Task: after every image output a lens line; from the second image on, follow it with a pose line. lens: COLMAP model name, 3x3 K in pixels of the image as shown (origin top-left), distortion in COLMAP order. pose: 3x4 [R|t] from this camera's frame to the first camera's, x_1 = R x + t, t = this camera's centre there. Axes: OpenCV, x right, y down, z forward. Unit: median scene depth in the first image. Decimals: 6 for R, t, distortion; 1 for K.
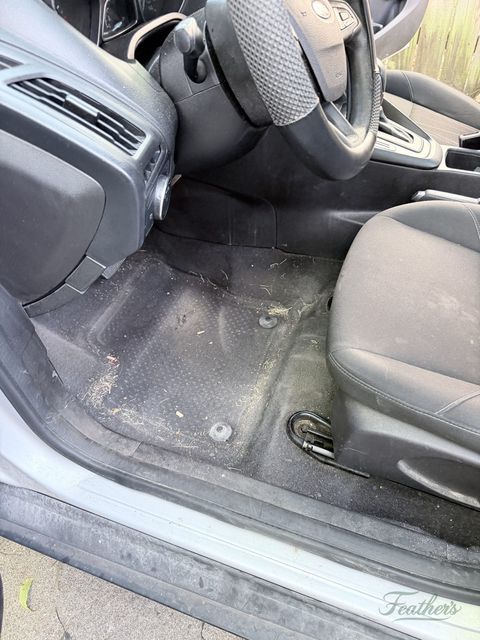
lens RADIAL K [[435.0, 0, 238.5], [0, 435.0, 319.3], [0, 0, 1]] dist [0.042692, -0.047110]
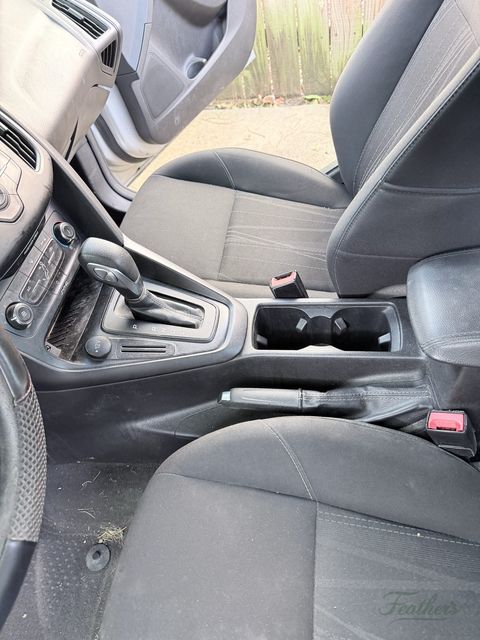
lens RADIAL K [[435.0, 0, 238.5], [0, 435.0, 319.3], [0, 0, 1]] dist [0.042692, -0.047110]
pose [[0.965456, -0.248901, 0.077089, 0.343025], [0.245109, 0.967910, 0.055422, -0.372127], [-0.088410, -0.034612, 0.995483, 0.237415]]
